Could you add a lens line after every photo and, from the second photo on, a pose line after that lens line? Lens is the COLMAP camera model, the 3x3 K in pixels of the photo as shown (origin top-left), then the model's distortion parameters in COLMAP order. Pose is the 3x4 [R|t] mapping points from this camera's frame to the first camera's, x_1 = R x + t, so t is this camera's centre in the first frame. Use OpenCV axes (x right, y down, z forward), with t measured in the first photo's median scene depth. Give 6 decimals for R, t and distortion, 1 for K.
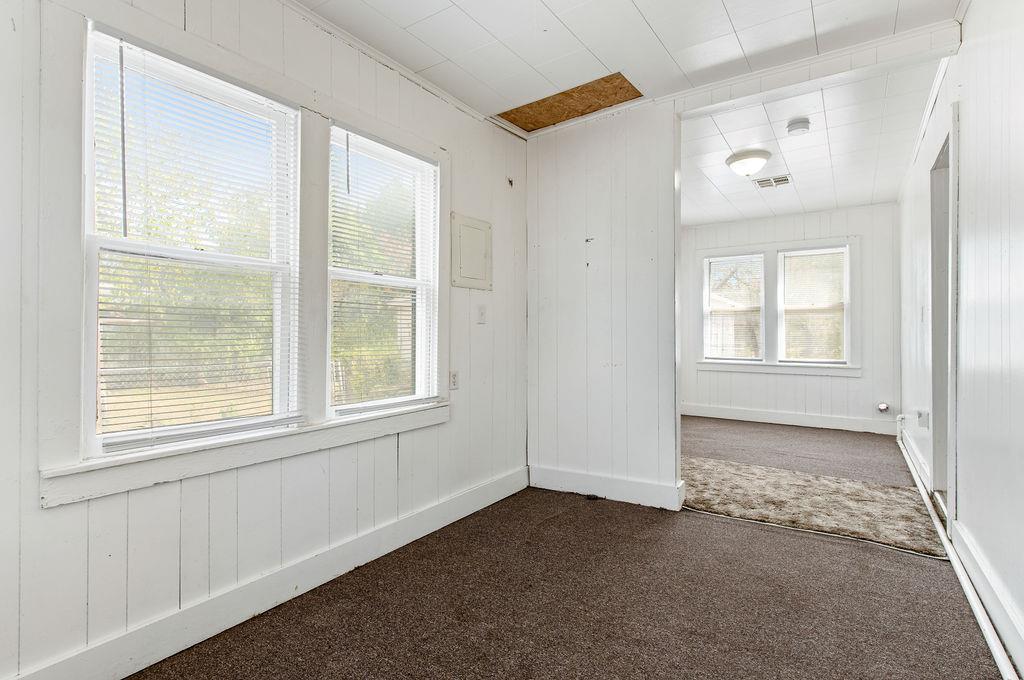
lens RADIAL K [[500.6, 0, 502.5], [0, 500.6, 343.9], [0, 0, 1]] dist [-0.008761, 0.000797]
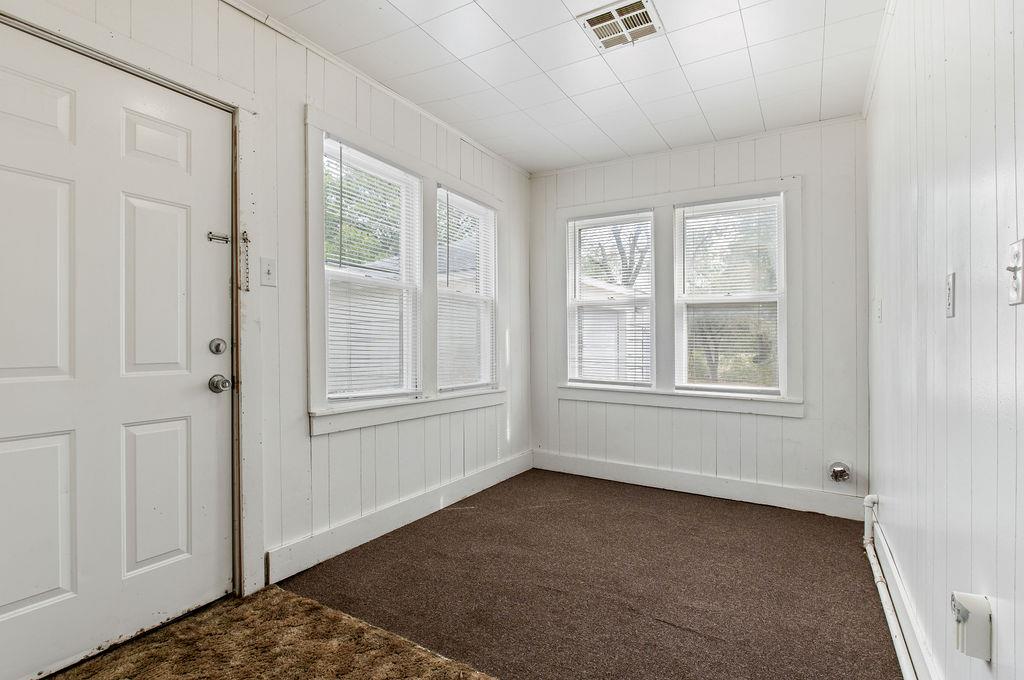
lens RADIAL K [[500.6, 0, 515.9], [0, 500.6, 347.3], [0, 0, 1]] dist [-0.008761, 0.000797]
pose [[0.996458, -0.000651, 0.084087, 0.325880], [0.000557, 0.999999, 0.001146, -0.016671], [-0.084088, -0.001095, 0.996458, 0.433453]]
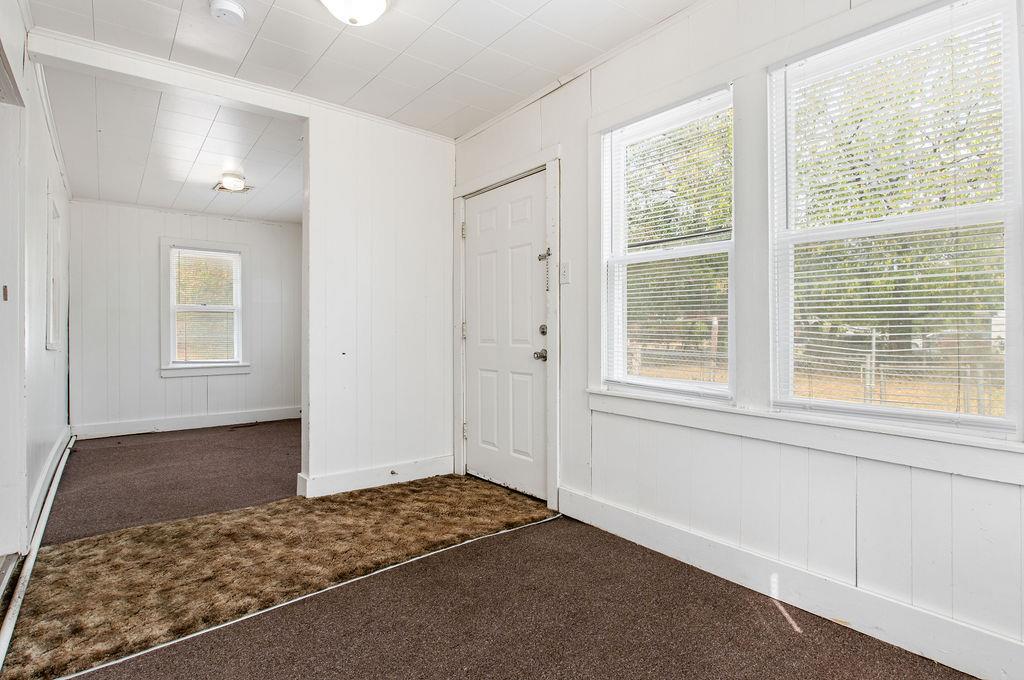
lens RADIAL K [[500.6, 0, 512.8], [0, 500.6, 338.3], [0, 0, 1]] dist [-0.008761, 0.000797]
pose [[-0.277278, 0.005463, -0.960774, 0.668708], [-0.009575, 0.999918, 0.008449, -0.012557], [0.960742, 0.011542, -0.277203, 0.928150]]
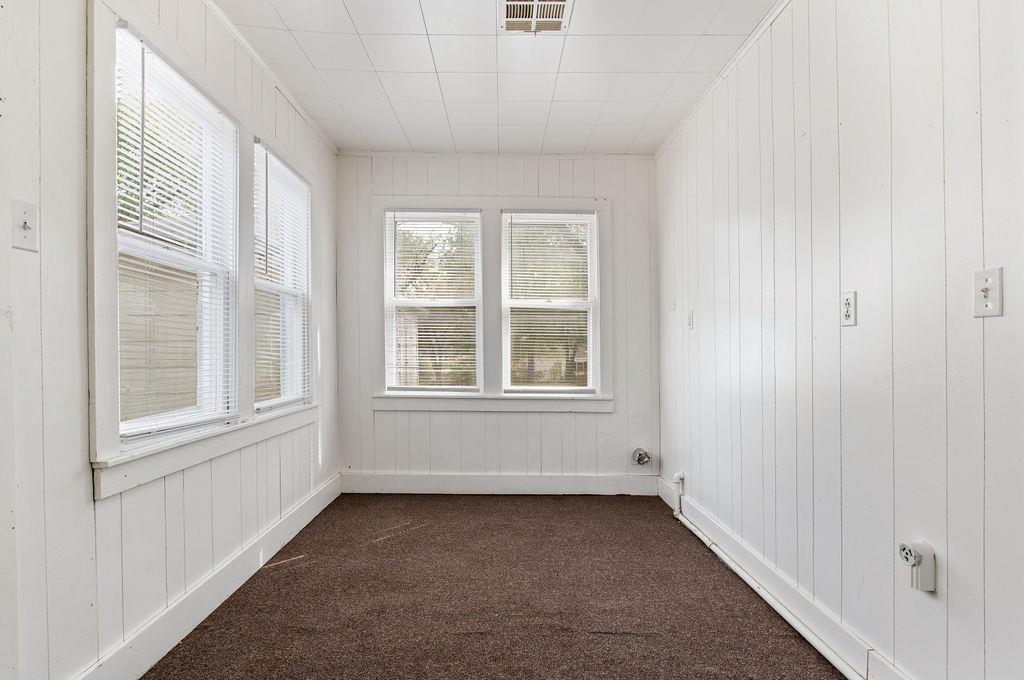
lens RADIAL K [[500.6, 0, 511.3], [0, 500.6, 345.0], [0, 0, 1]] dist [-0.008761, 0.000797]
pose [[0.801756, -0.001297, 0.597650, 0.206920], [0.007871, 0.999934, -0.008390, -0.018047], [-0.597600, 0.011431, 0.801713, 0.532701]]
